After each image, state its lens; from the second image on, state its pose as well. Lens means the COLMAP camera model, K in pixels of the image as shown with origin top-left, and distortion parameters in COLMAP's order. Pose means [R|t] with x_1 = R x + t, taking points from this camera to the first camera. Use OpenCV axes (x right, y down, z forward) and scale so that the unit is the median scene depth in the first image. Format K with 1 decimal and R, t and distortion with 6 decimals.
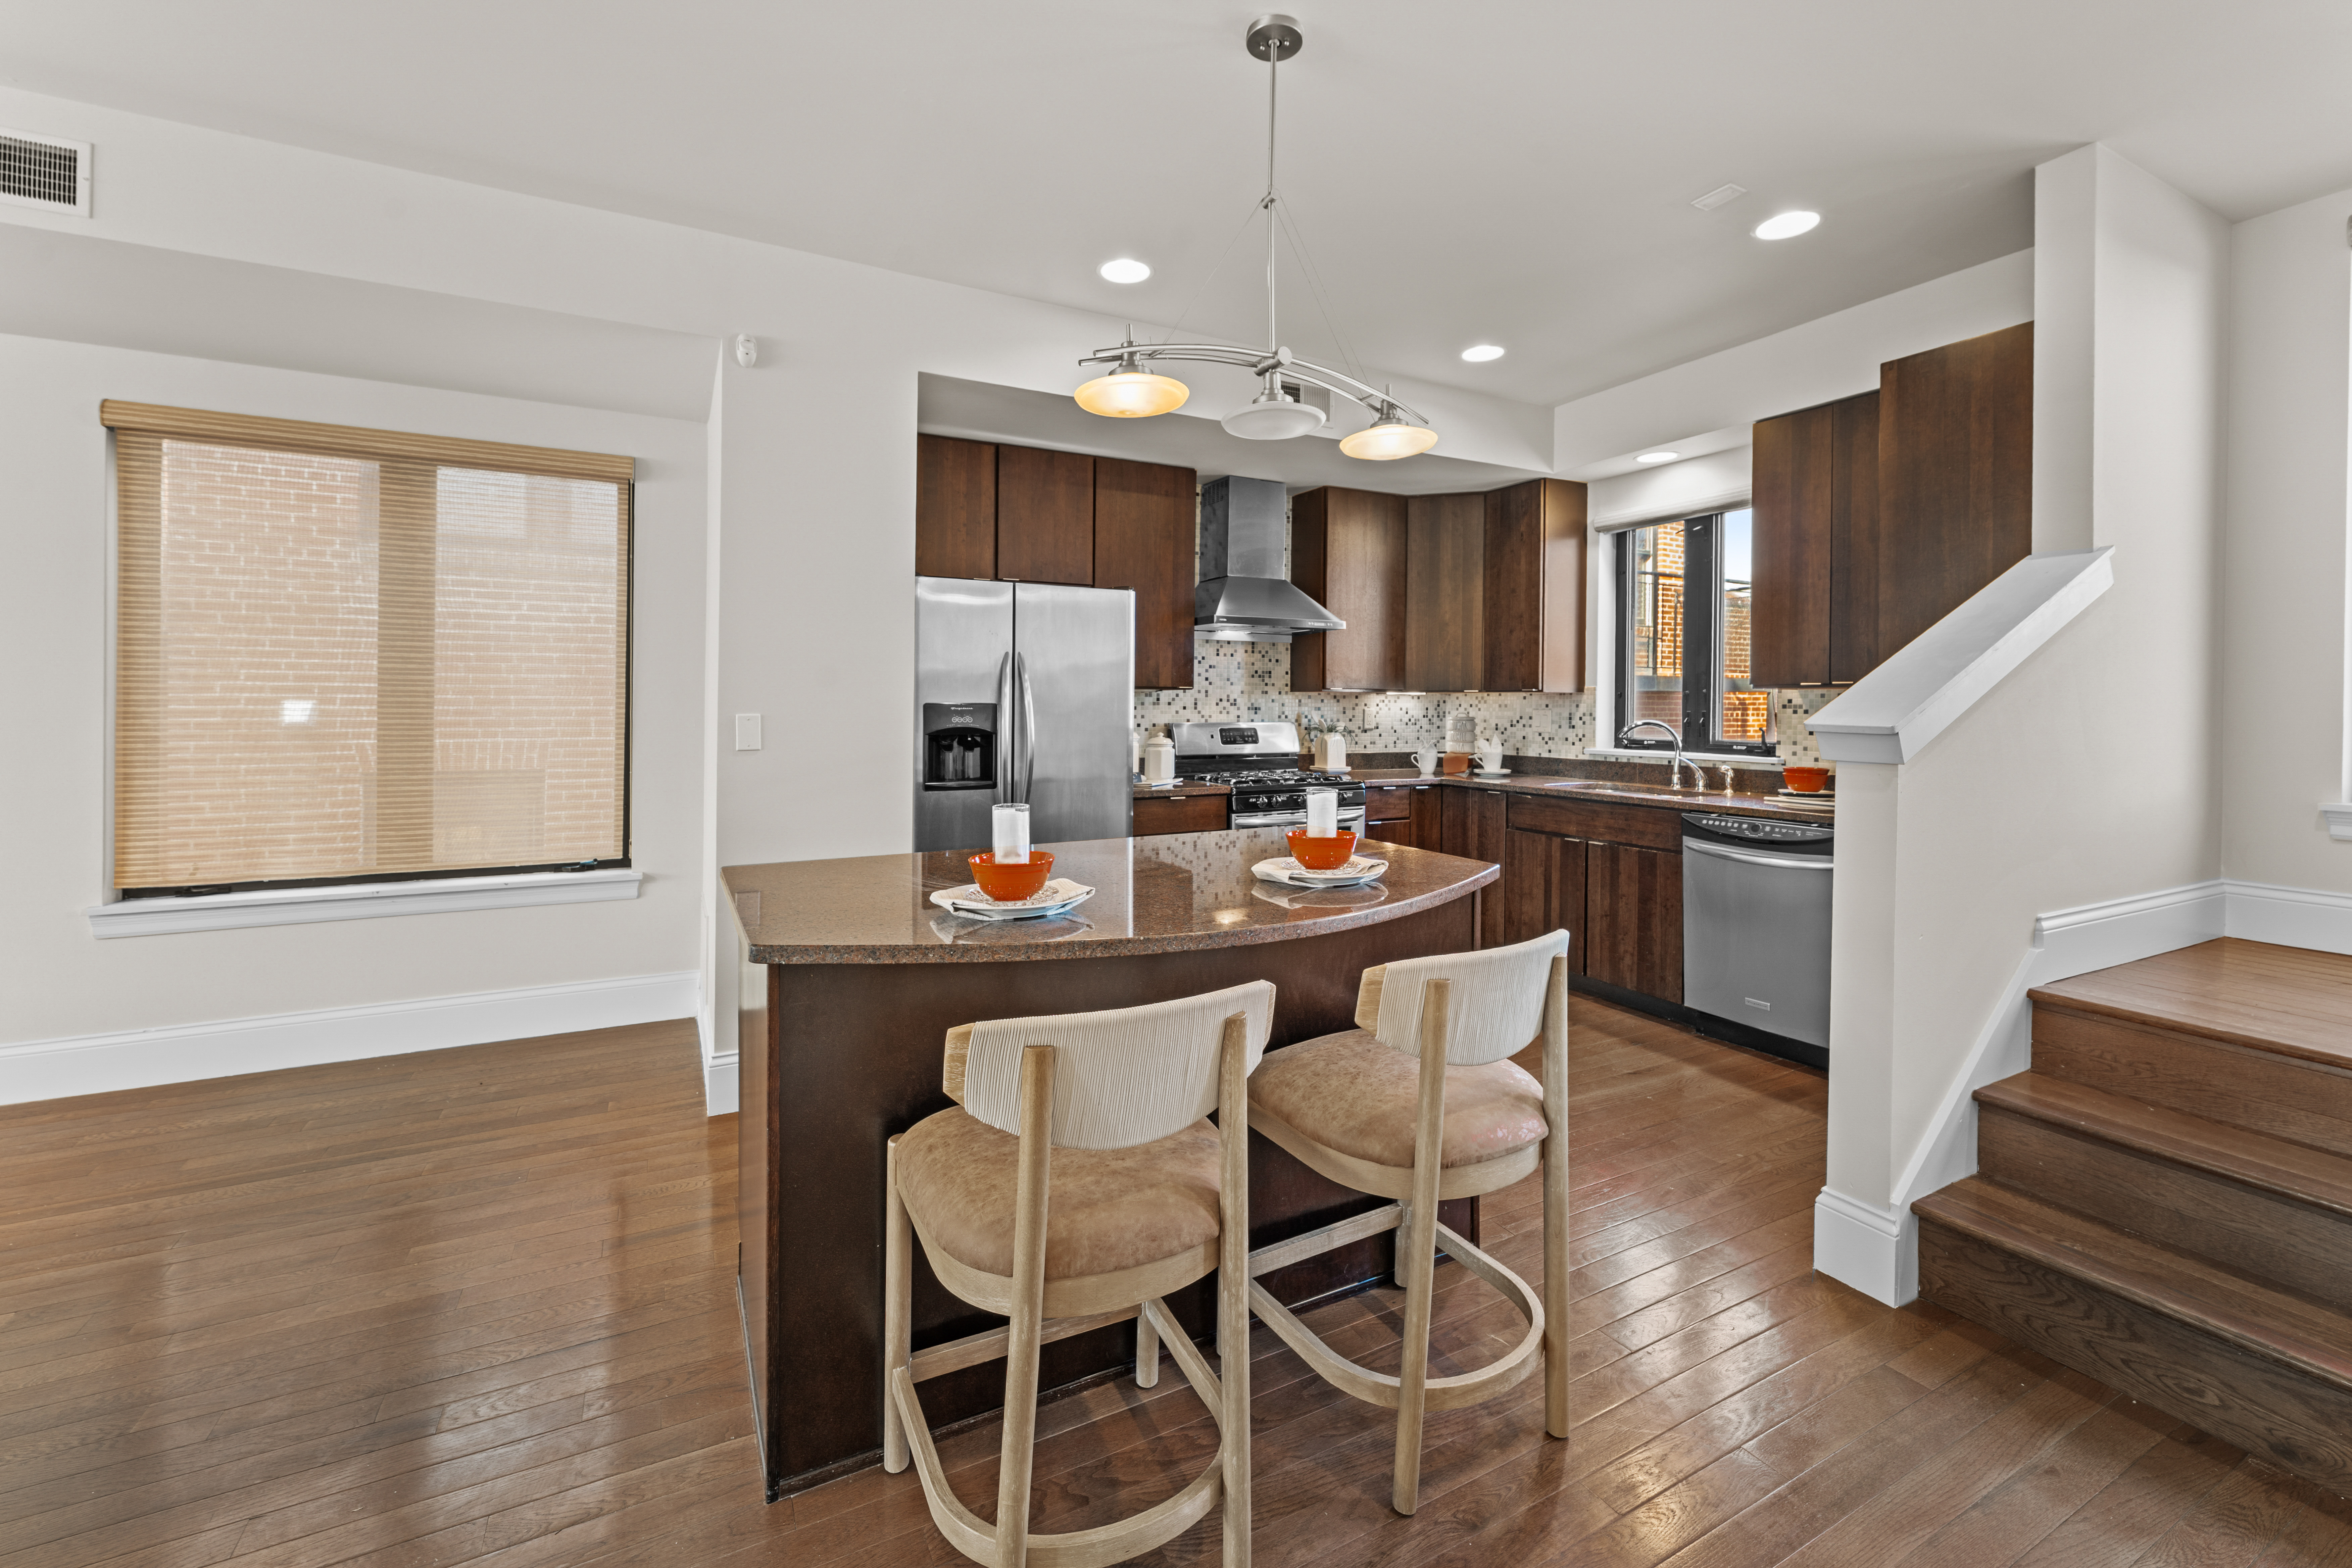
lens RADIAL K [[944.0, 0, 1185.6], [0, 944.0, 711.1], [0, 0, 1]] dist [0.001137, -0.000273]
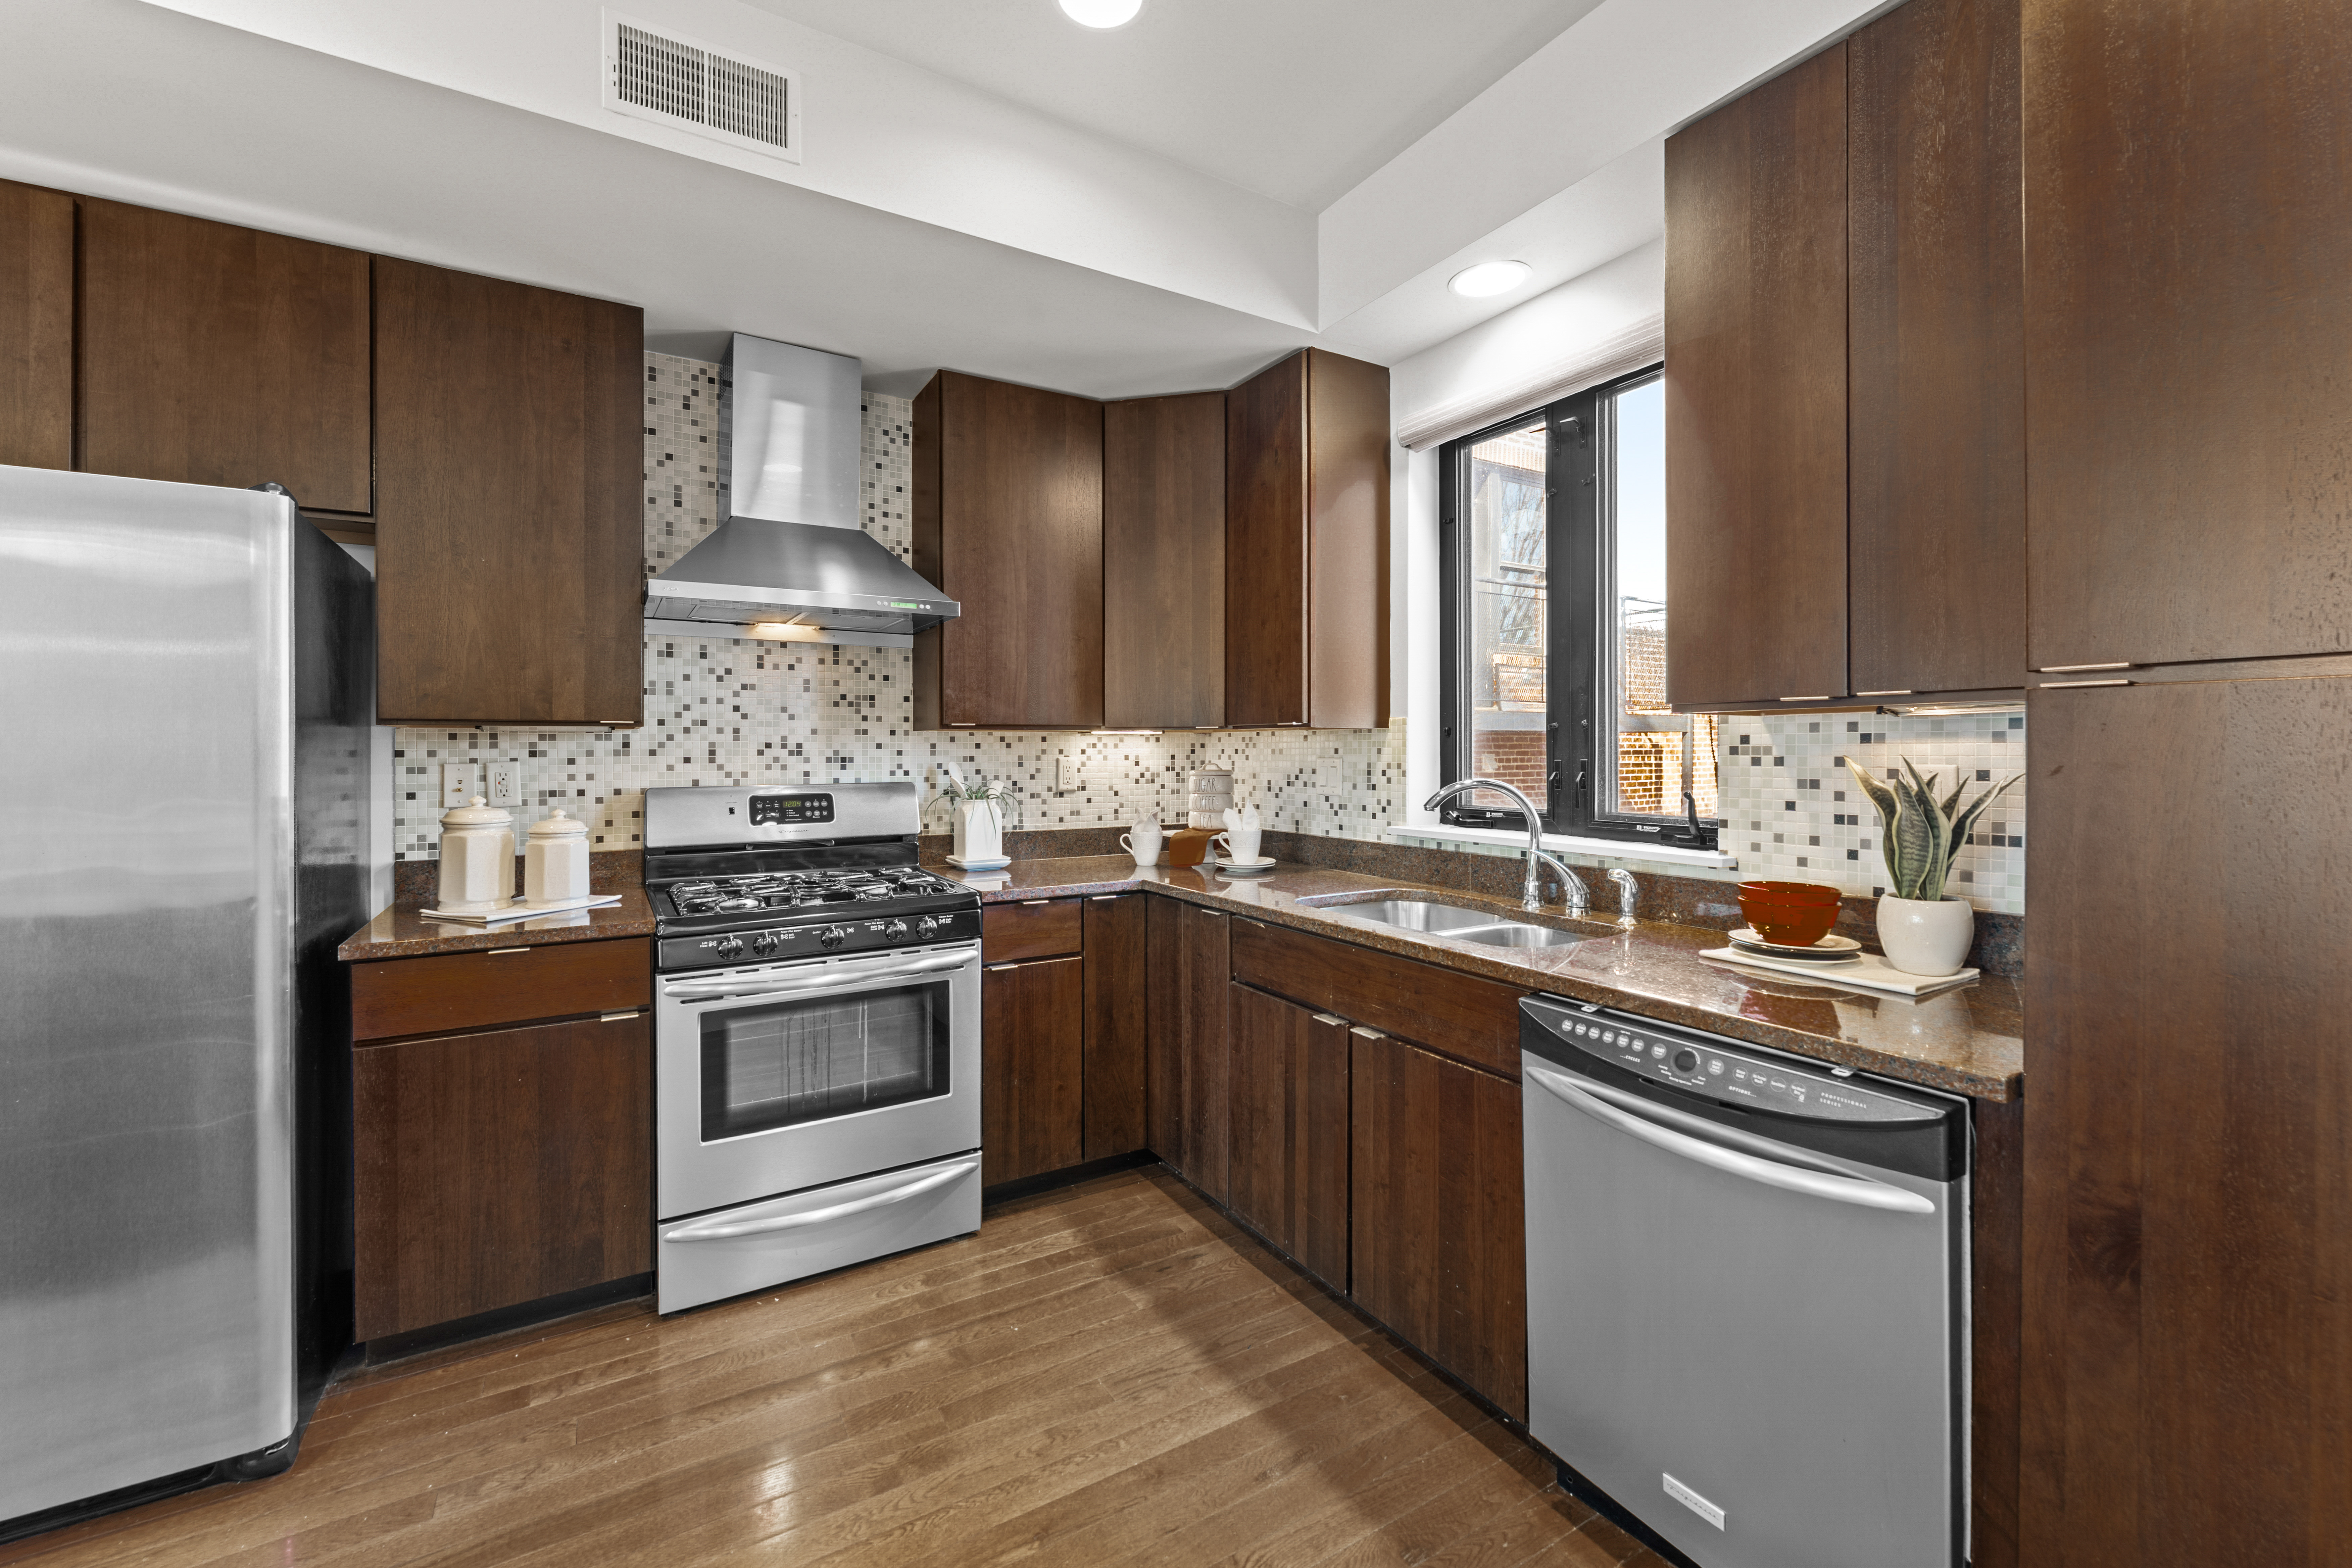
lens RADIAL K [[942.3, 0, 1170.3], [0, 942.3, 750.0], [0, 0, 1]] dist [-0.001663, -0.000250]
pose [[0.998350, -0.007182, 0.056963, 0.260602], [0.007604, 0.999945, -0.007195, -0.003138], [-0.056908, 0.007616, 0.998350, 0.438851]]
